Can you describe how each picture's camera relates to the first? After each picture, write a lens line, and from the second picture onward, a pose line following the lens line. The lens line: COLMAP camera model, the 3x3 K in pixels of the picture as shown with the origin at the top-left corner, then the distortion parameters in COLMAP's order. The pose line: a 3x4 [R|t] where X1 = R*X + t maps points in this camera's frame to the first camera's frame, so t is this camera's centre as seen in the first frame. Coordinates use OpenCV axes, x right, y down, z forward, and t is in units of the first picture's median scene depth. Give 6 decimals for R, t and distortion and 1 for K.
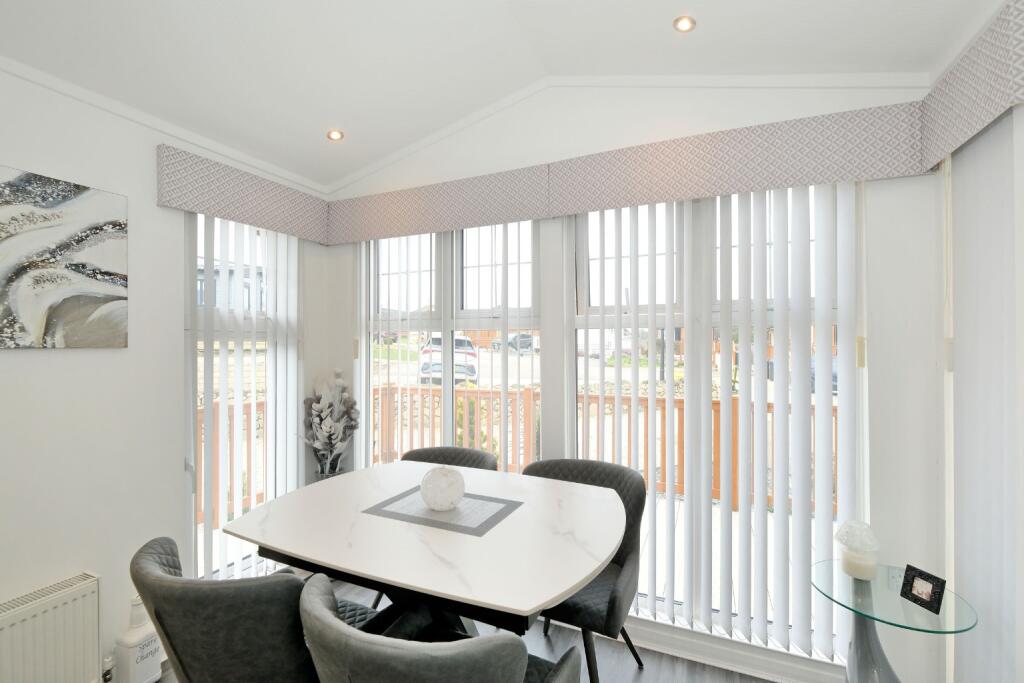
lens RADIAL K [[447.5, 0, 511.7], [0, 447.5, 344.3], [0, 0, 1]] dist [0.000726, -0.000067]
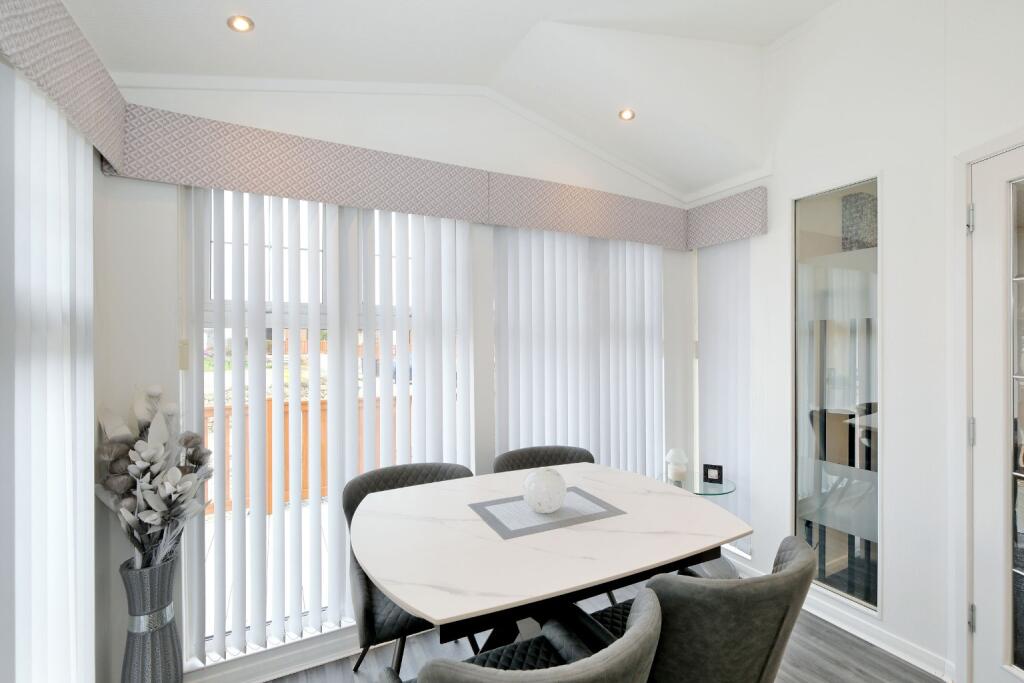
lens RADIAL K [[447.2, 0, 512.0], [0, 447.2, 341.5], [0, 0, 1]] dist [0.002612, 0.000043]
pose [[0.624293, 0.002102, 0.781188, -0.741897], [0.003884, 0.999976, -0.005794, -0.002347], [-0.781181, 0.006651, 0.624269, 0.330488]]
